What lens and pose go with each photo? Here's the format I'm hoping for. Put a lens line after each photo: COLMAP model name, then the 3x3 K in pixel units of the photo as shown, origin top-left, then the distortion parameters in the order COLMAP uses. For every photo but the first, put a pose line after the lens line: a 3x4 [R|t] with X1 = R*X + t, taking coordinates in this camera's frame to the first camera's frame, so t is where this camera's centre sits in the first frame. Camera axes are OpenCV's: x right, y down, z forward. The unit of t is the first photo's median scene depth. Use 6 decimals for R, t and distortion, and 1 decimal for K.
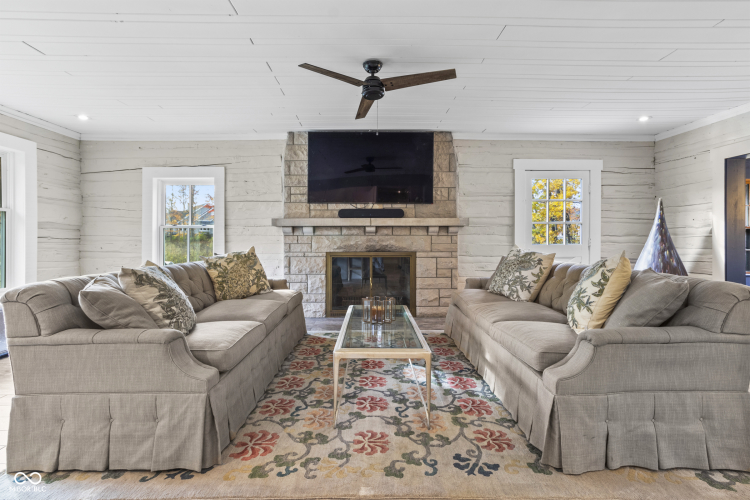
lens RADIAL K [[363.7, 0, 380.4], [0, 363.7, 240.5], [0, 0, 1]] dist [-0.022001, 0.026658]
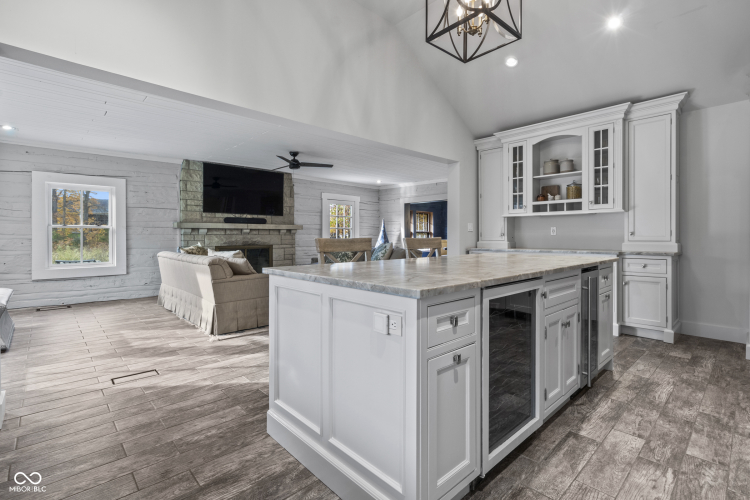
lens RADIAL K [[363.7, 0, 380.4], [0, 363.7, 240.5], [0, 0, 1]] dist [-0.022001, 0.026658]
pose [[0.729189, -0.007494, 0.684272, -0.664669], [0.002239, 0.999961, 0.008565, -0.001813], [-0.684309, -0.004714, 0.729177, -0.520454]]
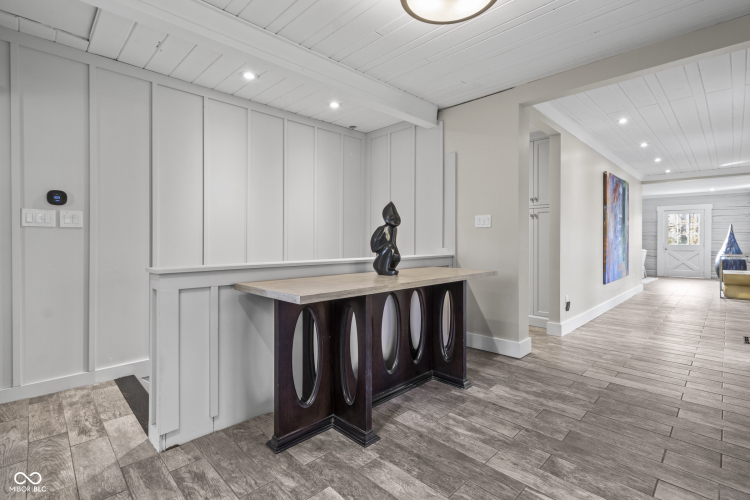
lens RADIAL K [[363.7, 0, 380.4], [0, 363.7, 240.5], [0, 0, 1]] dist [-0.022001, 0.026658]
pose [[0.729563, 0.000433, -0.683913, 0.665076], [-0.003181, 0.999991, -0.002761, -0.002378], [0.683906, 0.004190, 0.729558, -1.844100]]
